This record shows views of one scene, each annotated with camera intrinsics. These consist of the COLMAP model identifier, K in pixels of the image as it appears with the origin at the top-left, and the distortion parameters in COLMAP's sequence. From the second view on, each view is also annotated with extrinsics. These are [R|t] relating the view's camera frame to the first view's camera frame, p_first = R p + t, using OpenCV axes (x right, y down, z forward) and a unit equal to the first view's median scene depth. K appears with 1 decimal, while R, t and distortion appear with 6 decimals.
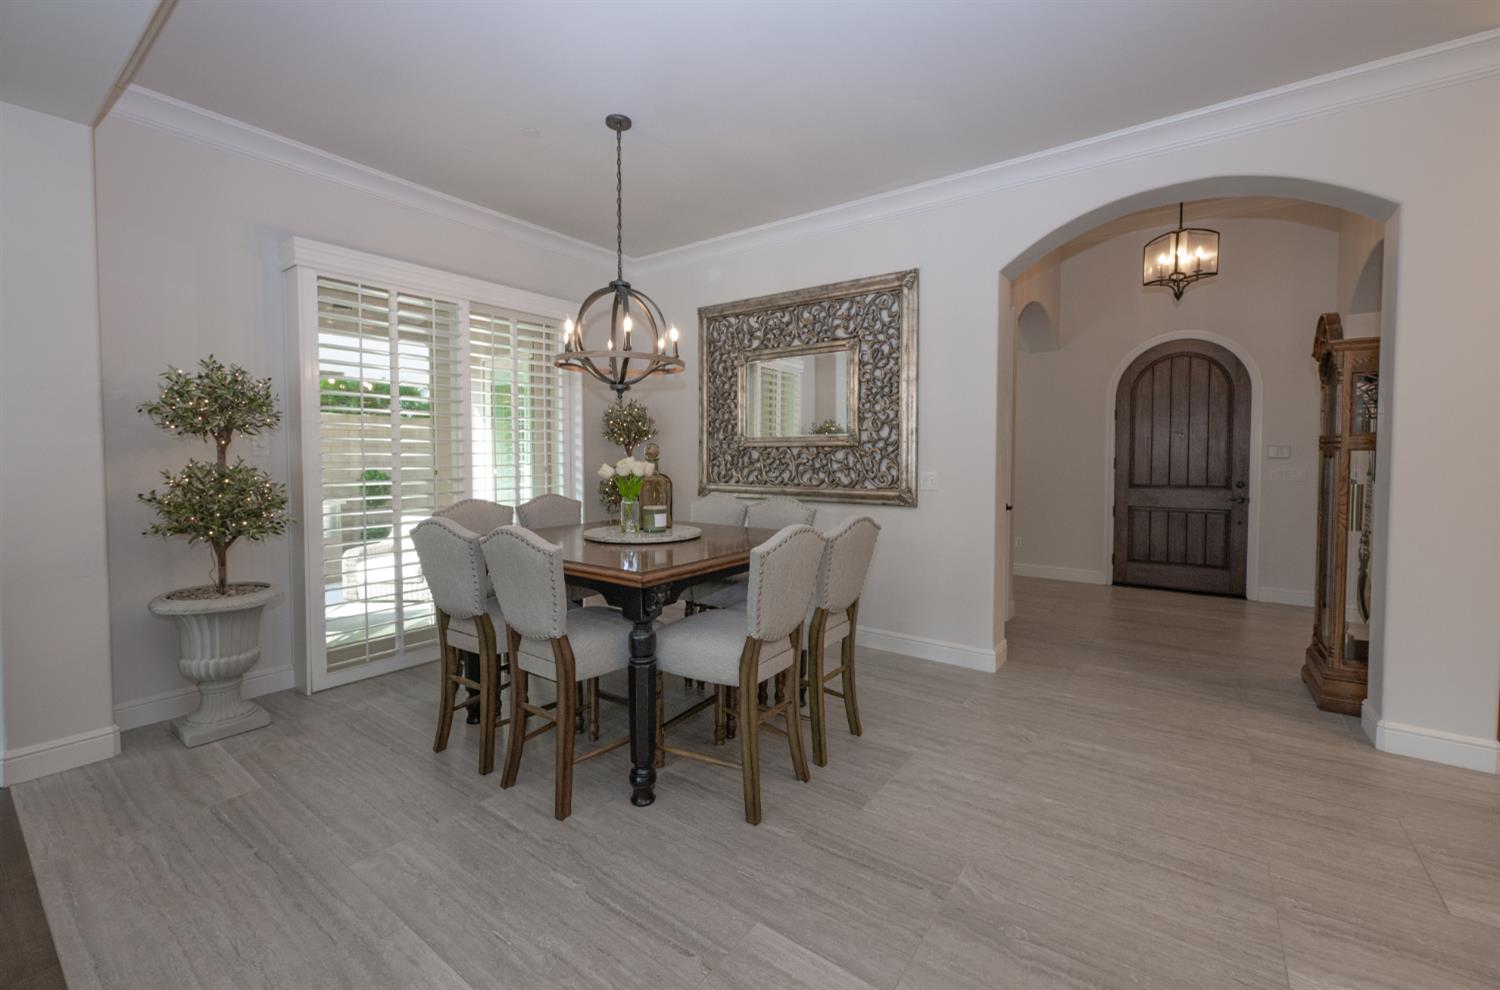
lens RADIAL K [[610.7, 0, 749.1], [0, 610.7, 476.5], [0, 0, 1]] dist [0.000339, 0.000042]
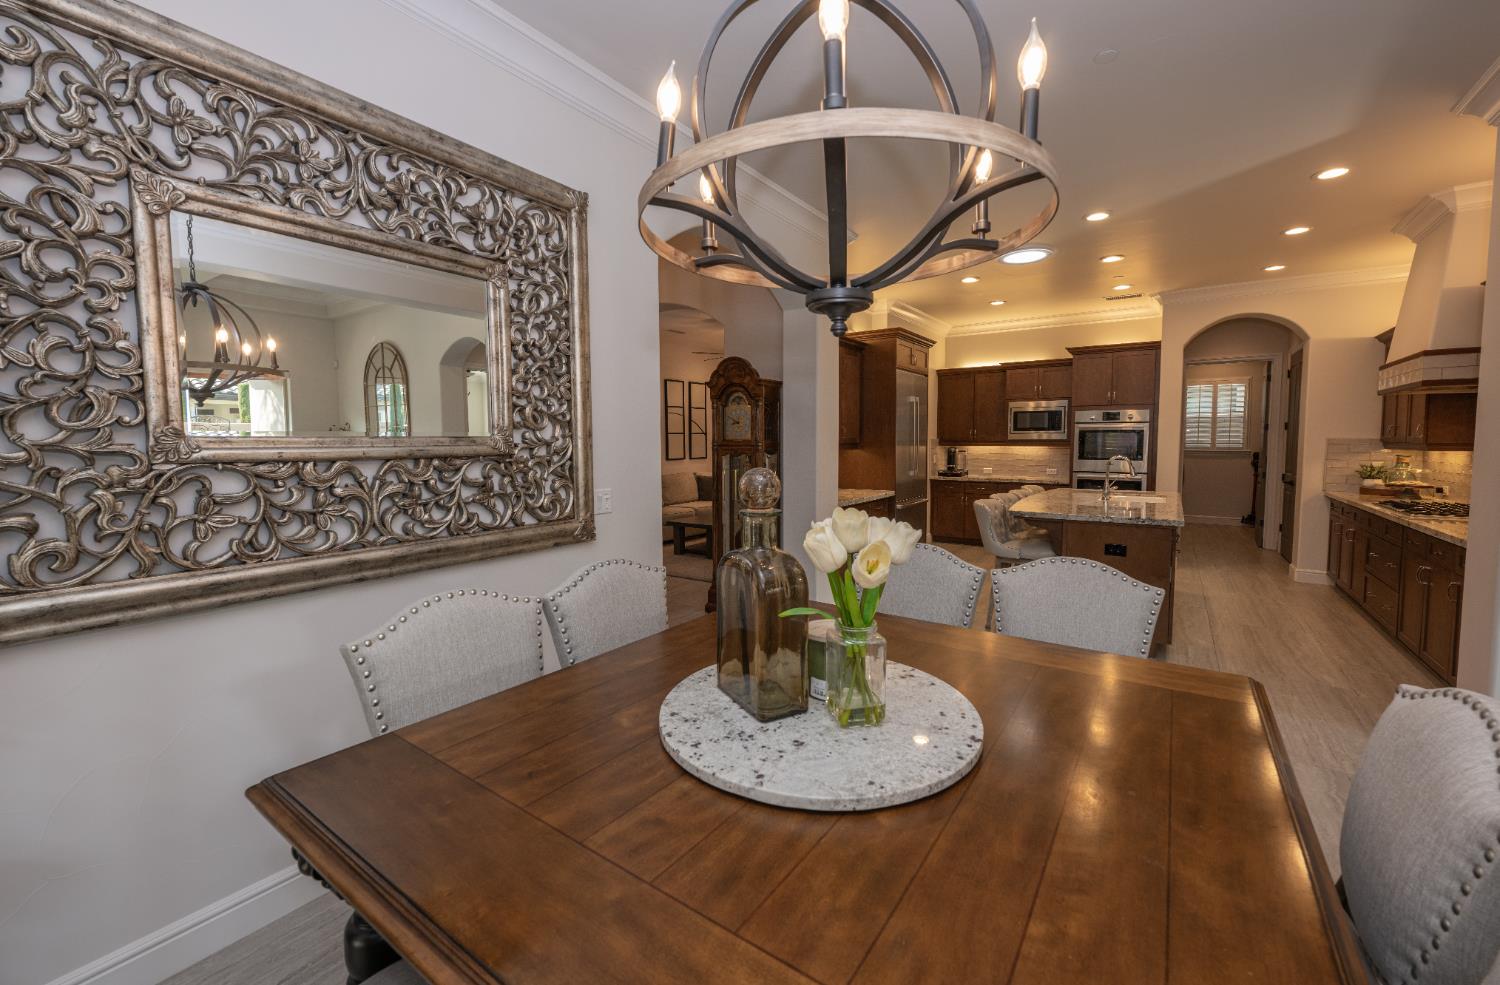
lens RADIAL K [[601.9, 0, 758.7], [0, 601.9, 480.1], [0, 0, 1]] dist [-0.001303, -0.000103]
pose [[-0.026094, -0.067827, 0.997356, -0.390517], [0.042891, 0.996701, 0.068905, -0.054574], [-0.998739, 0.044576, -0.023099, 0.771603]]
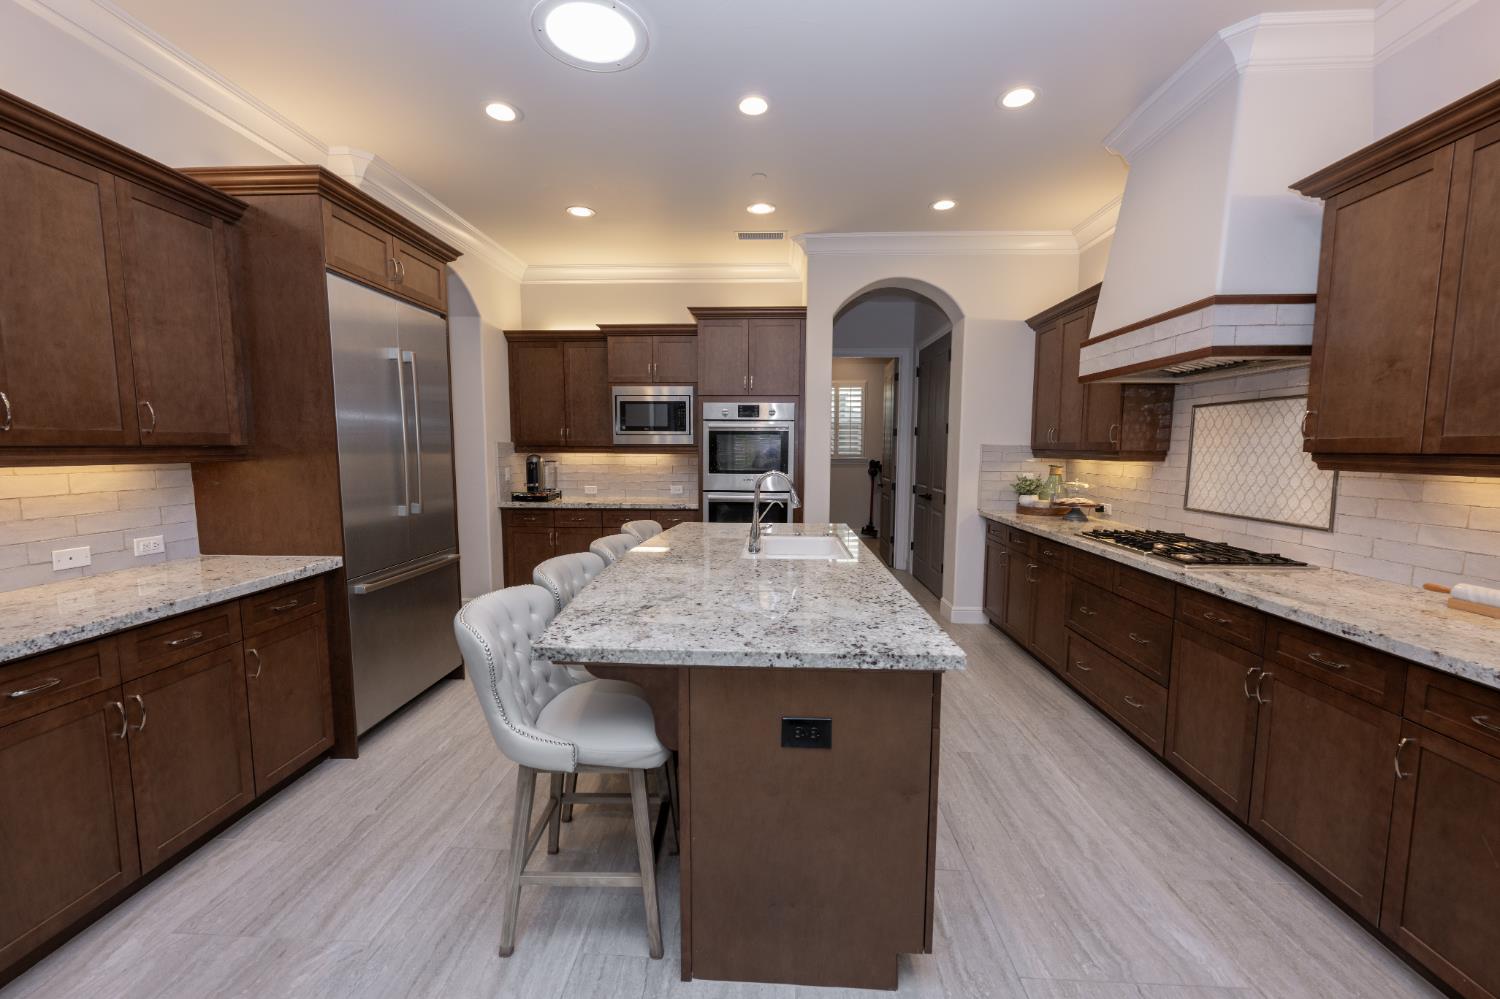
lens RADIAL K [[592.9, 0, 745.7], [0, 592.9, 503.5], [0, 0, 1]] dist [0.000215, -0.000205]
pose [[-0.546918, -0.083279, 0.833034, 0.274687], [0.027937, 0.992670, 0.117580, -0.032341], [-0.836720, 0.087579, -0.540583, 0.400746]]
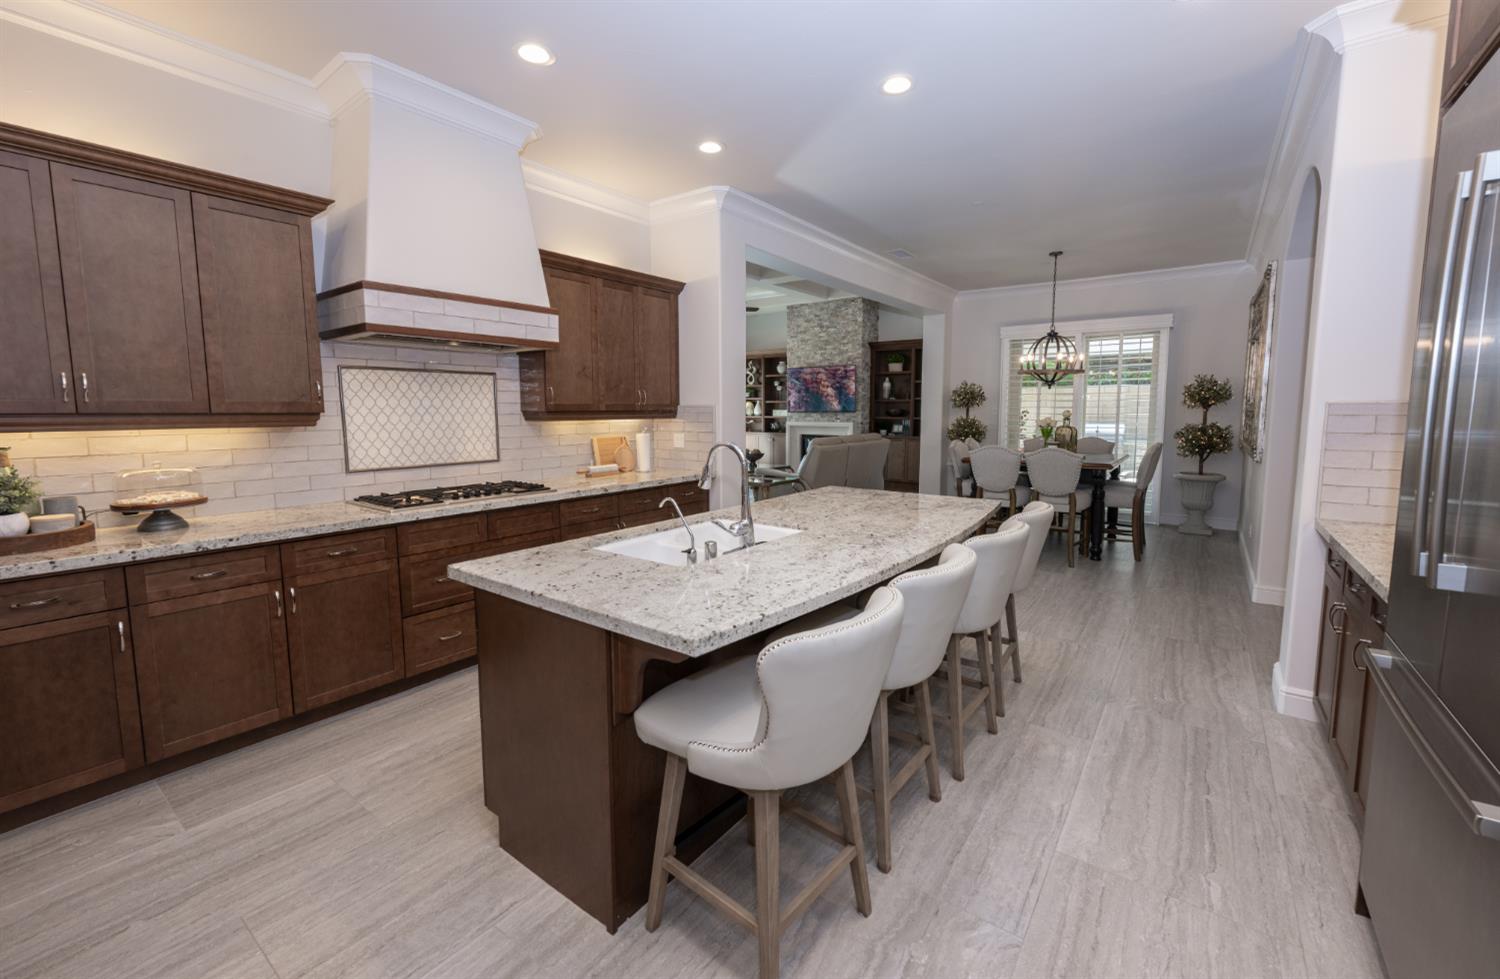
lens RADIAL K [[606.0, 0, 763.3], [0, 606.0, 466.3], [0, 0, 1]] dist [-0.000803, -0.000225]
pose [[-0.002107, 0.094584, -0.995515, 1.372351], [-0.037358, 0.994814, 0.094597, -0.017839], [0.999300, 0.037389, 0.001437, 0.026618]]
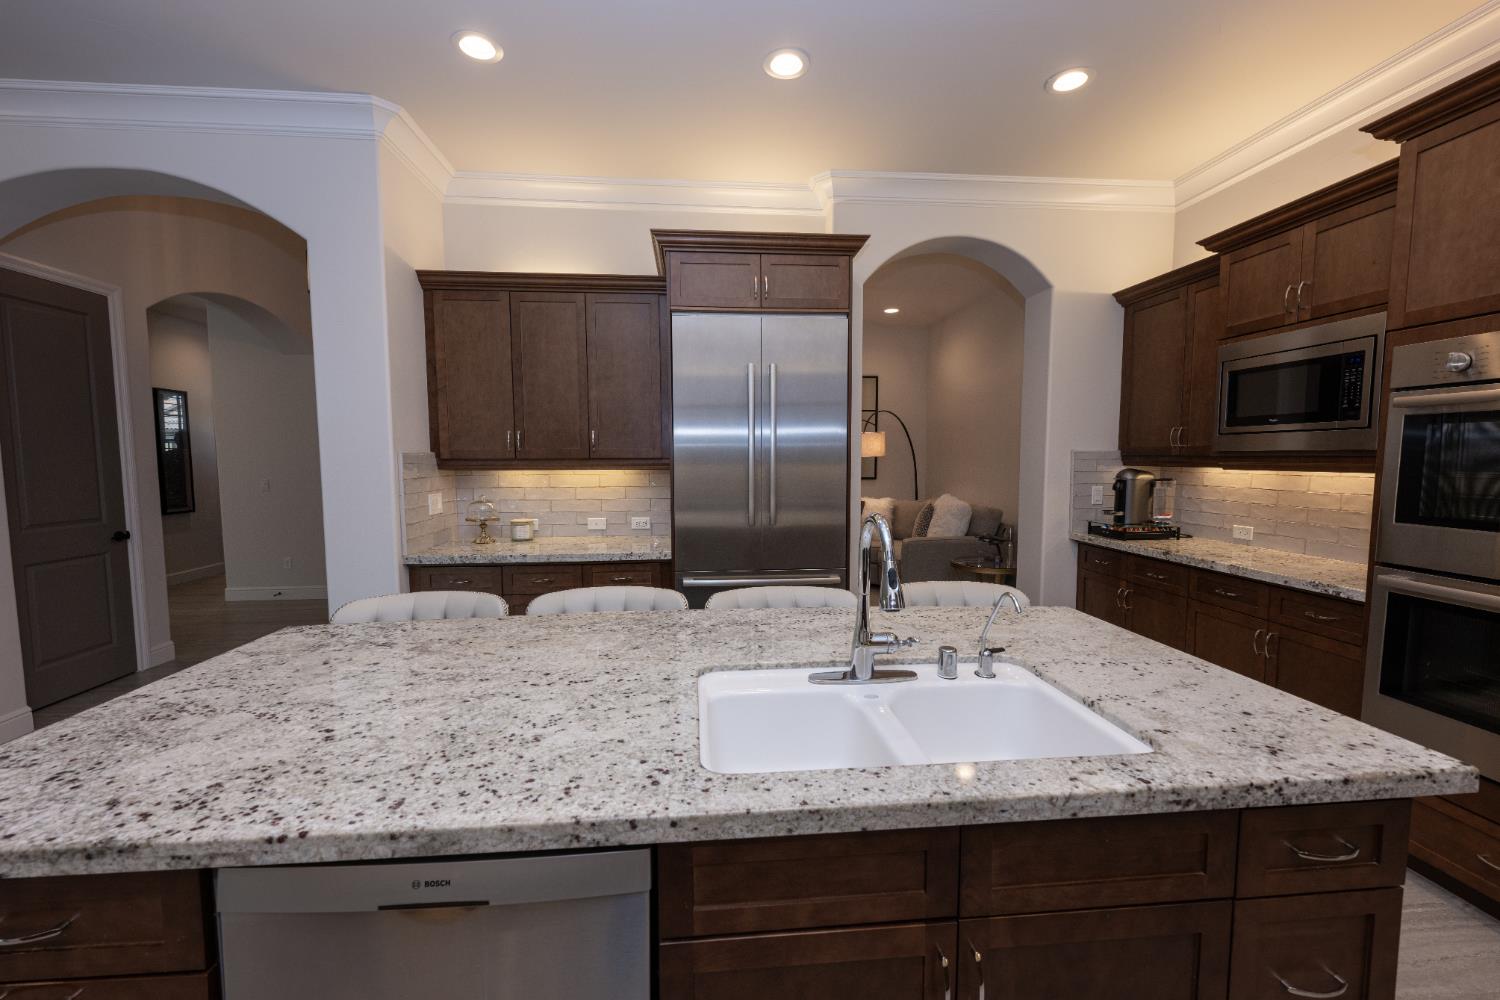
lens RADIAL K [[608.8, 0, 744.7], [0, 608.8, 502.8], [0, 0, 1]] dist [0.000431, -0.000299]
pose [[0.756545, -0.053580, 0.651743, 0.589004], [0.029655, 0.998423, 0.047657, -0.009710], [-0.653269, -0.016727, 0.756941, -0.194935]]
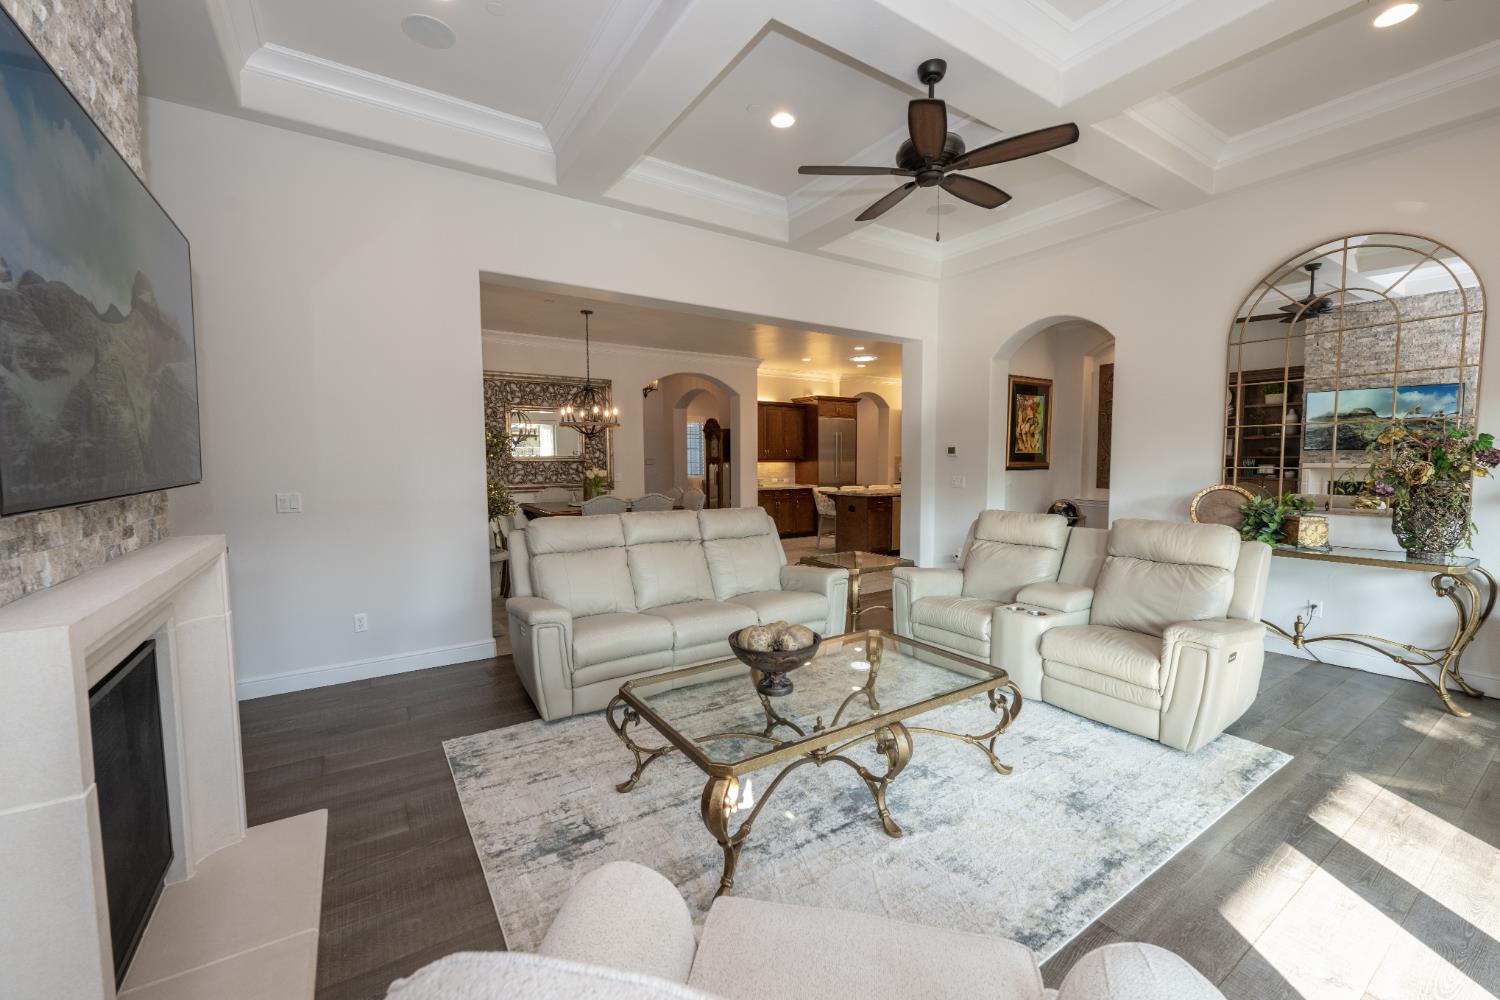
lens RADIAL K [[592.9, 0, 745.7], [0, 592.9, 504.0], [0, 0, 1]] dist [0.000215, -0.000205]
pose [[0.352653, -0.074413, 0.932791, -1.446618], [0.042052, 0.997086, 0.063644, -0.010684], [-0.934809, 0.016781, 0.354754, -0.181453]]
